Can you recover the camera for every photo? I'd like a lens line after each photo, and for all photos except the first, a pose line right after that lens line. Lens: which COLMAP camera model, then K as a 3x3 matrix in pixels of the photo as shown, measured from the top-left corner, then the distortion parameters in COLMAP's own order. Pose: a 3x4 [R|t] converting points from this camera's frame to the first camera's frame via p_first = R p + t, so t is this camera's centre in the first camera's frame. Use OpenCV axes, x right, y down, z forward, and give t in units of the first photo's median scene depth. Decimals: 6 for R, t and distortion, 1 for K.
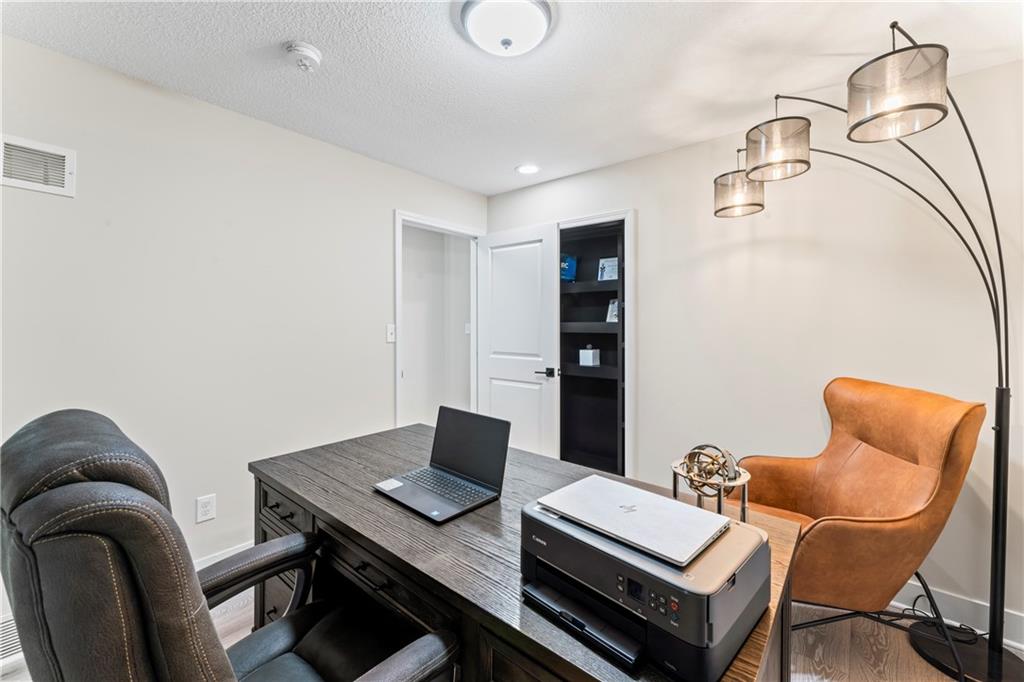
lens RADIAL K [[408.8, 0, 509.7], [0, 408.8, 337.4], [0, 0, 1]] dist [0.000617, -0.000034]
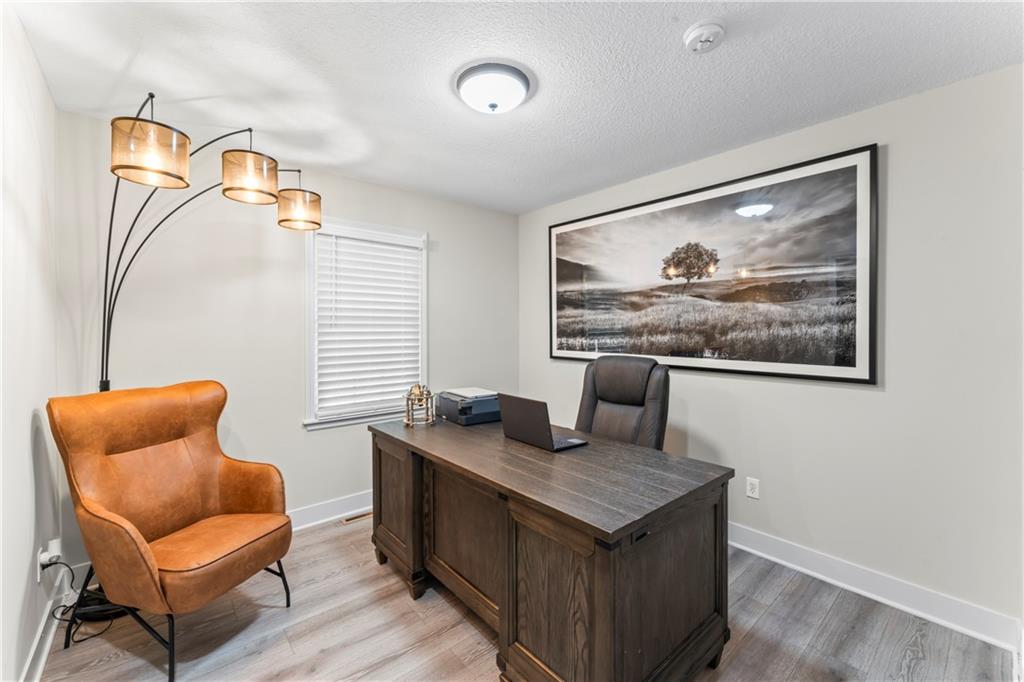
lens RADIAL K [[408.8, 0, 509.7], [0, 408.8, 337.4], [0, 0, 1]] dist [0.000617, -0.000034]
pose [[-0.982400, 0.002362, 0.186776, -0.206599], [0.012917, 0.998385, 0.055314, -0.055696], [-0.186344, 0.056753, -0.980844, 1.606892]]
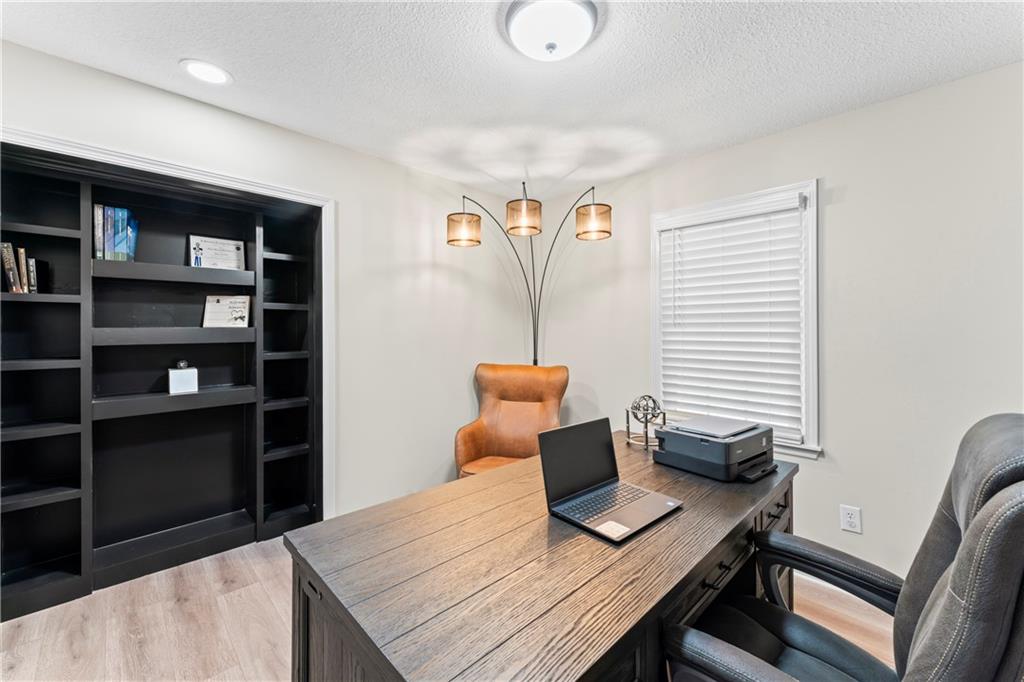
lens RADIAL K [[408.8, 0, 509.7], [0, 408.8, 337.4], [0, 0, 1]] dist [0.000617, -0.000034]
pose [[0.107110, -0.016995, 0.994102, -0.722431], [0.033382, 0.999352, 0.013488, -0.022213], [-0.993687, 0.031740, 0.107608, 0.719739]]
